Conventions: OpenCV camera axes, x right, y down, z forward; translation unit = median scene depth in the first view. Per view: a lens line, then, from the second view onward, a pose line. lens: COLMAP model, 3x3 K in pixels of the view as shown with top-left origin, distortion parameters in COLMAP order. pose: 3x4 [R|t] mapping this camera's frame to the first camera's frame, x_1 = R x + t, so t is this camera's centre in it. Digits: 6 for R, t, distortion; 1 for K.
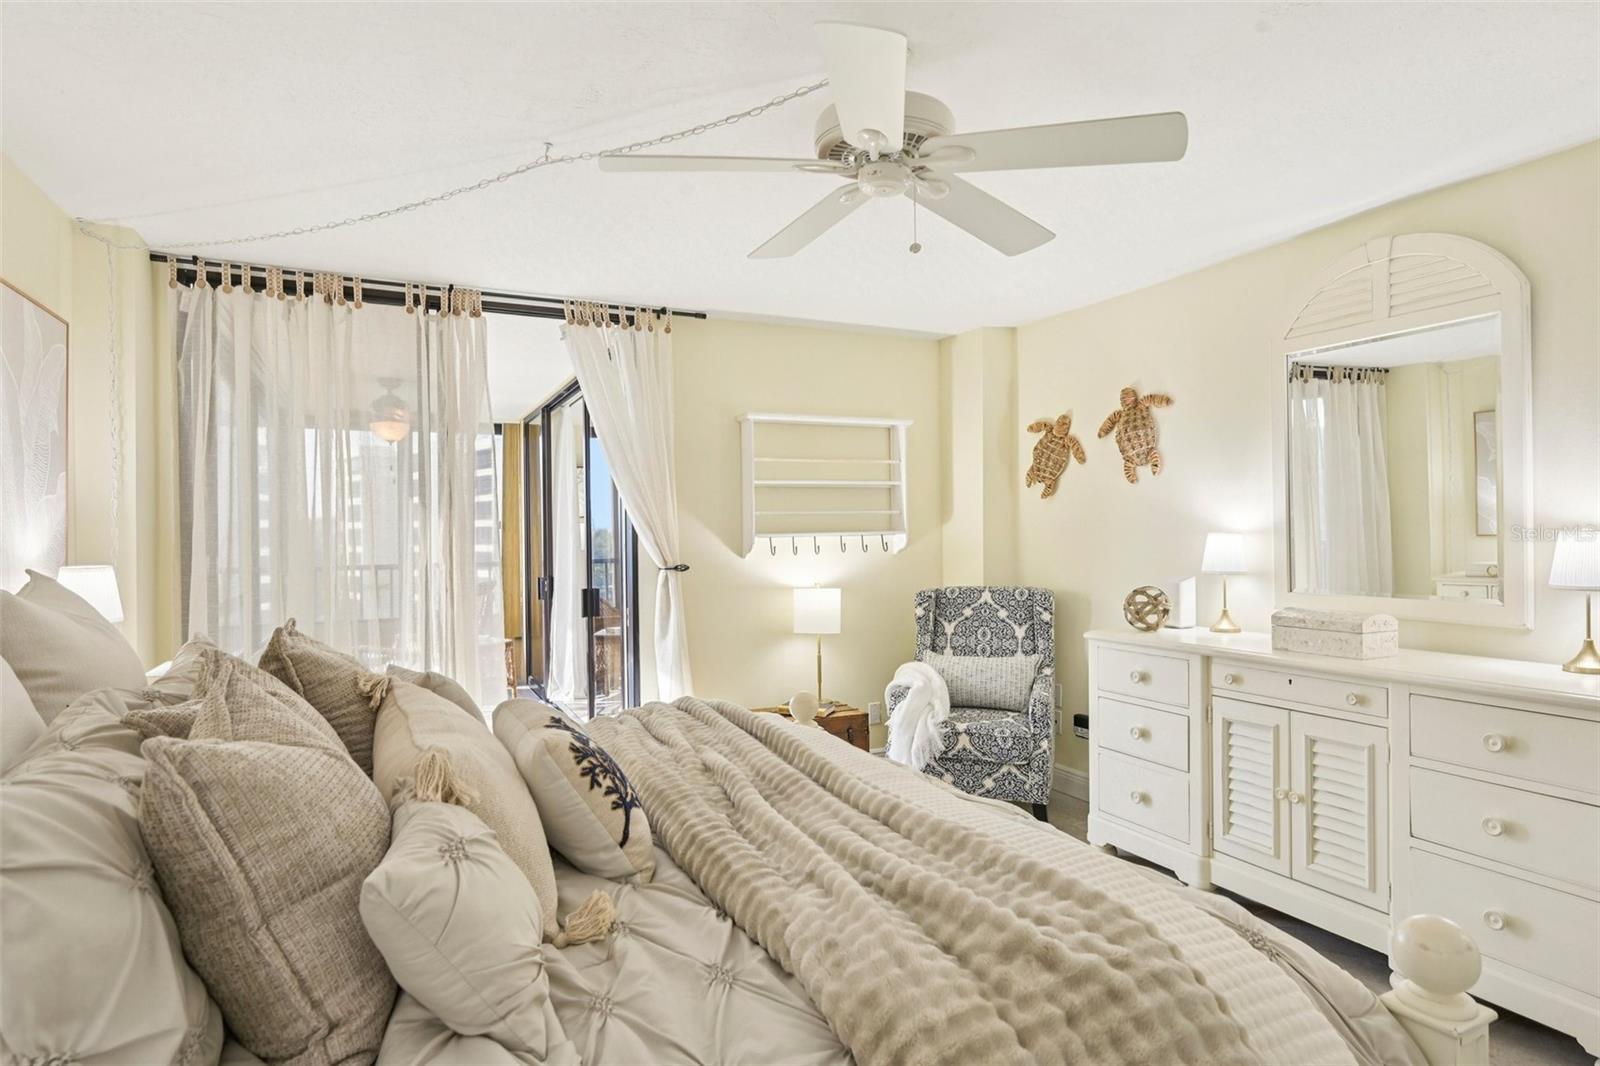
lens RADIAL K [[880.3, 0, 800.0], [0, 880.3, 533.0], [0, 0, 1]] dist [-0.005911, -0.000516]
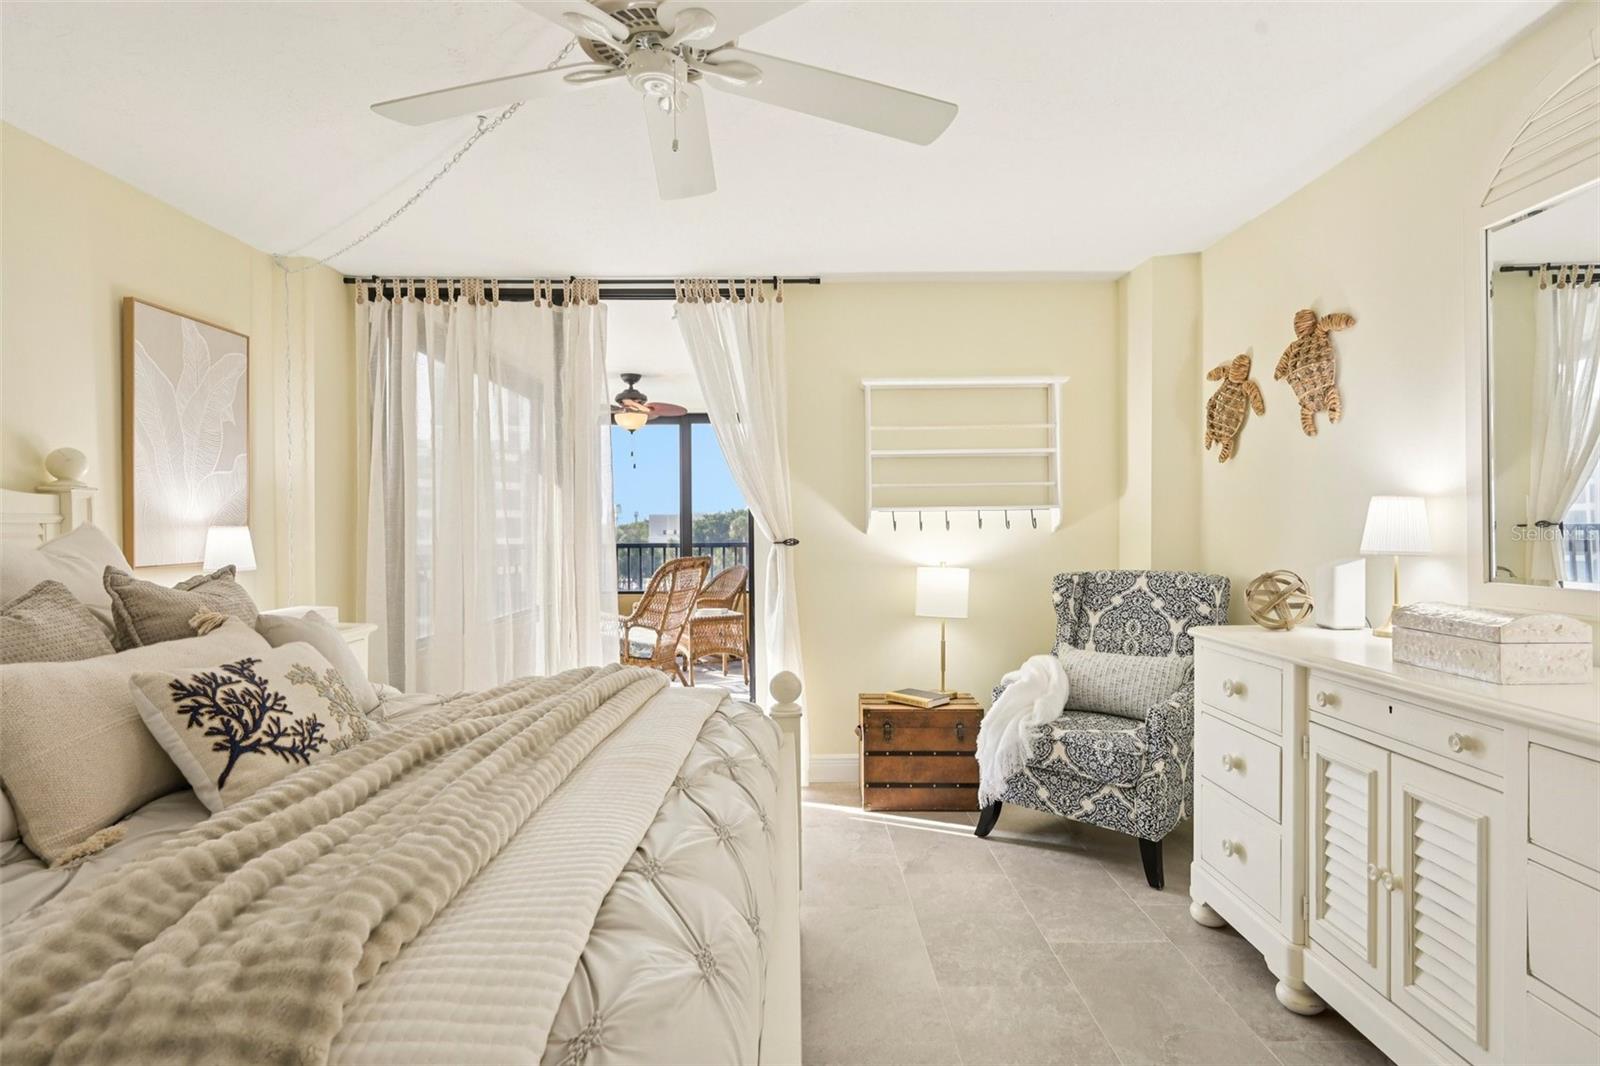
lens RADIAL K [[861.7, 0, 800.0], [0, 861.7, 533.0], [0, 0, 1]] dist [-0.001312, -0.000074]
pose [[0.904717, 0.008209, -0.425934, 0.294325], [-0.003596, 0.999926, 0.011632, 0.019182], [0.425998, -0.008992, 0.904679, 0.145503]]
